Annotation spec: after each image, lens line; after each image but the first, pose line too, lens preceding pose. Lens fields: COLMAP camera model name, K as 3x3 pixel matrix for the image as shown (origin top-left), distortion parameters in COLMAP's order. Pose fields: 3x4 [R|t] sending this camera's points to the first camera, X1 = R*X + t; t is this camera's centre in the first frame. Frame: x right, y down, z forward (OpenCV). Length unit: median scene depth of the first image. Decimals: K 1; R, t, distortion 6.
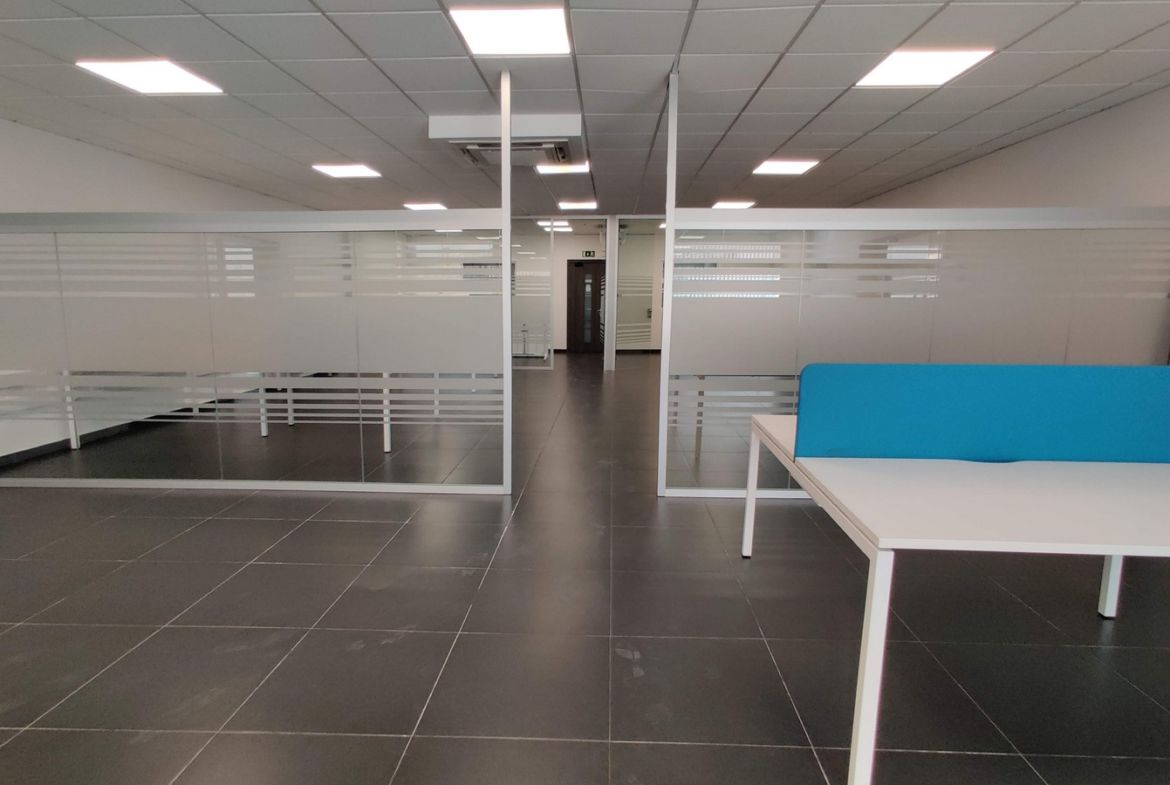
lens RADIAL K [[631.1, 0, 585.7], [0, 631.1, 387.8], [0, 0, 1]] dist [0.002612, 0.009090]
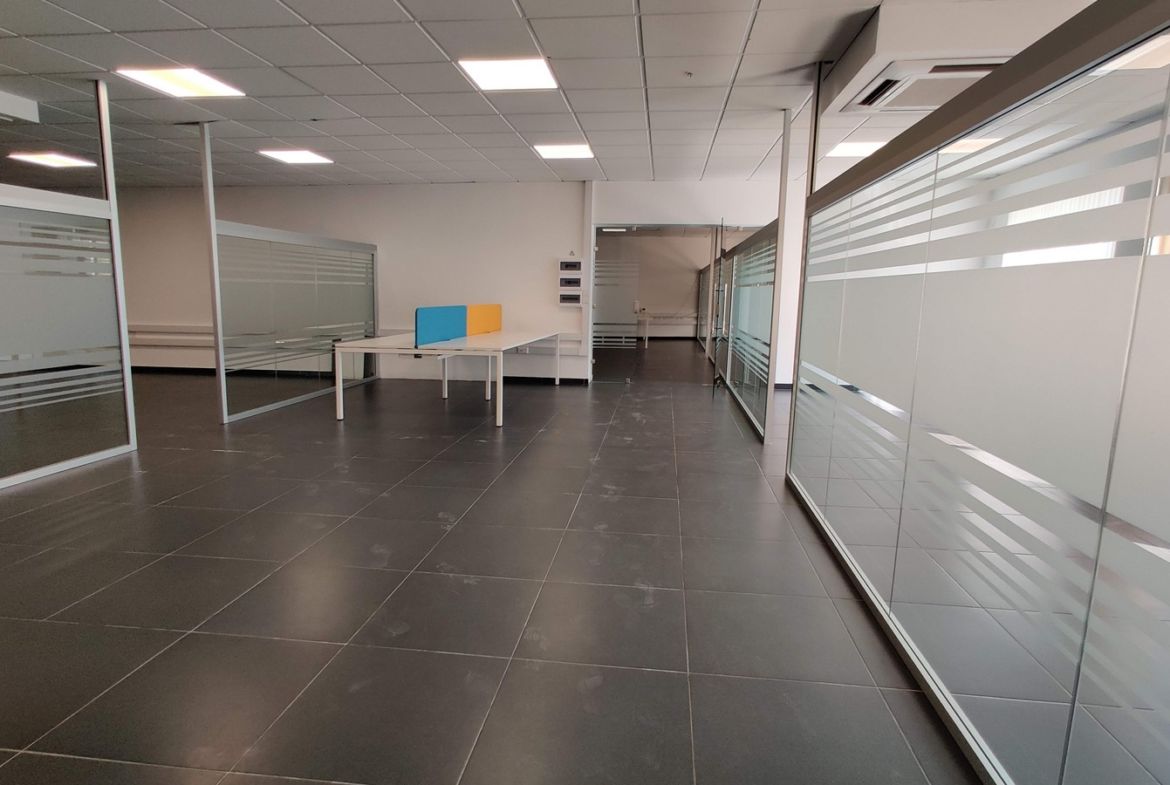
lens RADIAL K [[631.1, 0, 581.4], [0, 631.1, 391.8], [0, 0, 1]] dist [0.002612, 0.009090]
pose [[0.080909, -0.160009, 0.983794, -1.175394], [0.117984, 0.981628, 0.149953, -0.013215], [-0.989714, 0.103939, 0.098301, 0.069774]]
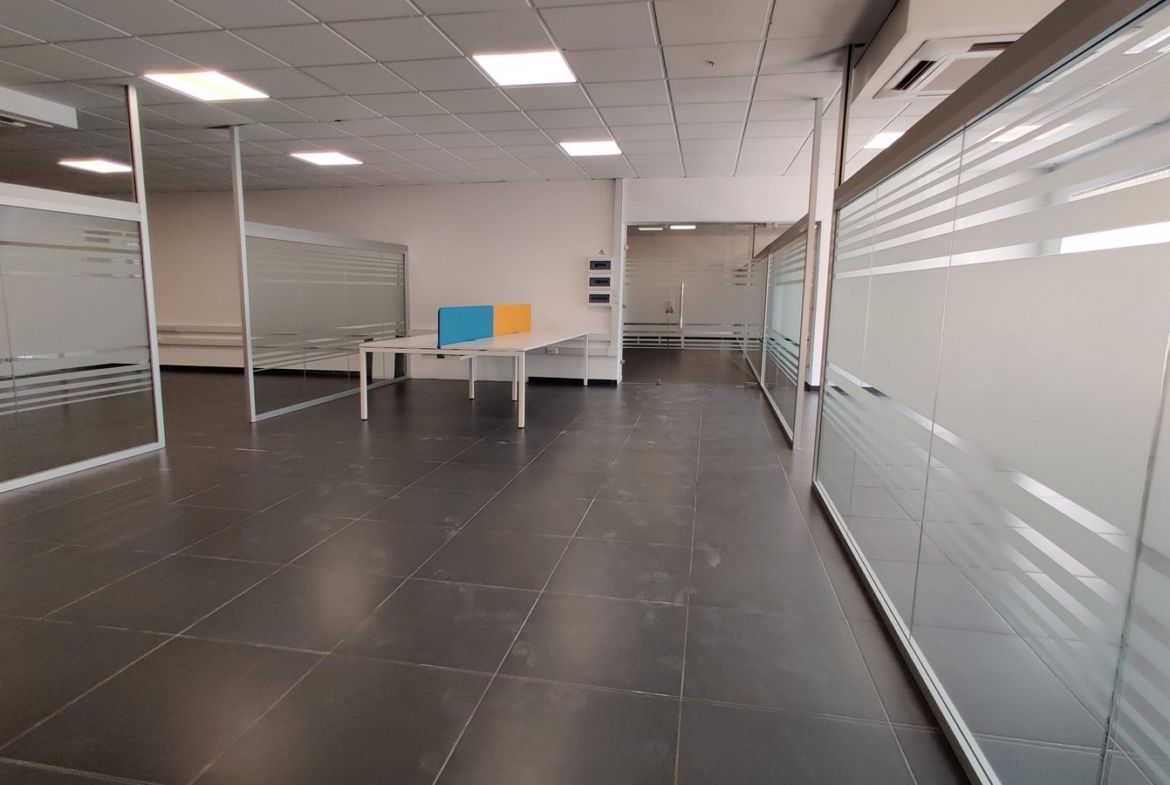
lens RADIAL K [[631.1, 0, 582.6], [0, 631.1, 392.1], [0, 0, 1]] dist [0.002612, 0.009090]
pose [[0.145104, -0.159043, 0.976550, -1.141995], [0.121158, 0.982424, 0.141997, -0.005927], [-0.981970, 0.097712, 0.161823, 0.033427]]
